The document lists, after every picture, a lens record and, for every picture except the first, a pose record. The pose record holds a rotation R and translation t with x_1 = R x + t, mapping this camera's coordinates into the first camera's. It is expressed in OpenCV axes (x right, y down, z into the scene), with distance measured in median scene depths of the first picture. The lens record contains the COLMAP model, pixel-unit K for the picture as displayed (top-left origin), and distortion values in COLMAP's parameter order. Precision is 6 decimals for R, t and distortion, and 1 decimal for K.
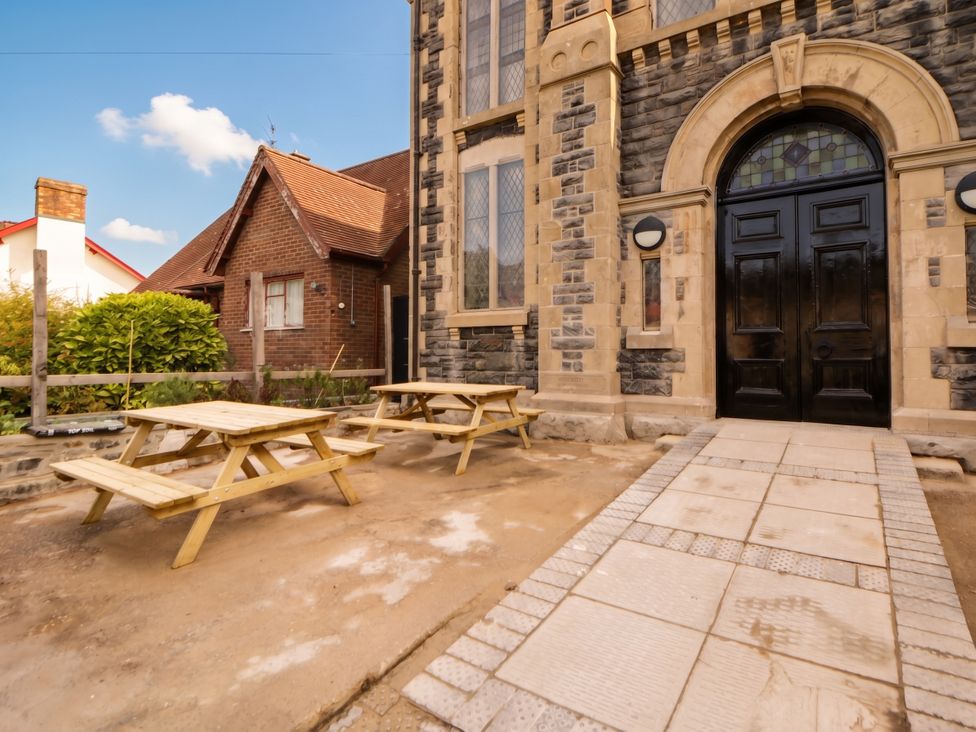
lens RADIAL K [[475.3, 0, 527.6], [0, 475.3, 329.7], [0, 0, 1]] dist [0.002082, -0.014795]
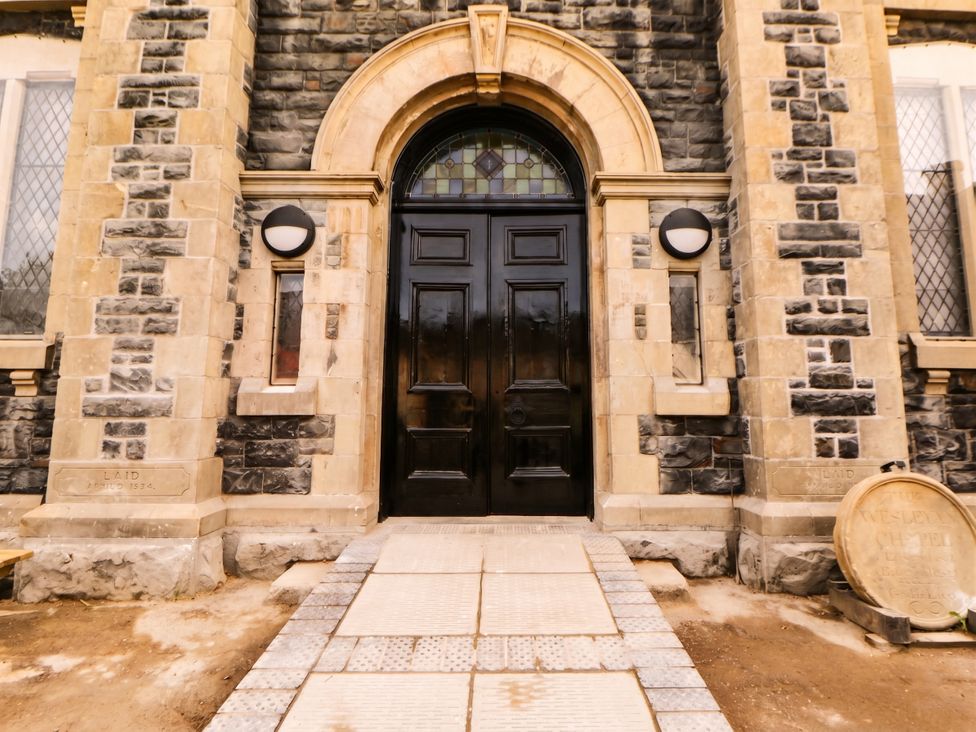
lens RADIAL K [[515.0, 0, 502.2], [0, 515.0, 357.2], [0, 0, 1]] dist [0.000529, -0.007514]
pose [[0.829654, 0.048288, 0.556185, 0.124013], [-0.024240, 0.998429, -0.050525, -0.007999], [-0.557751, 0.028437, 0.829521, 0.289878]]
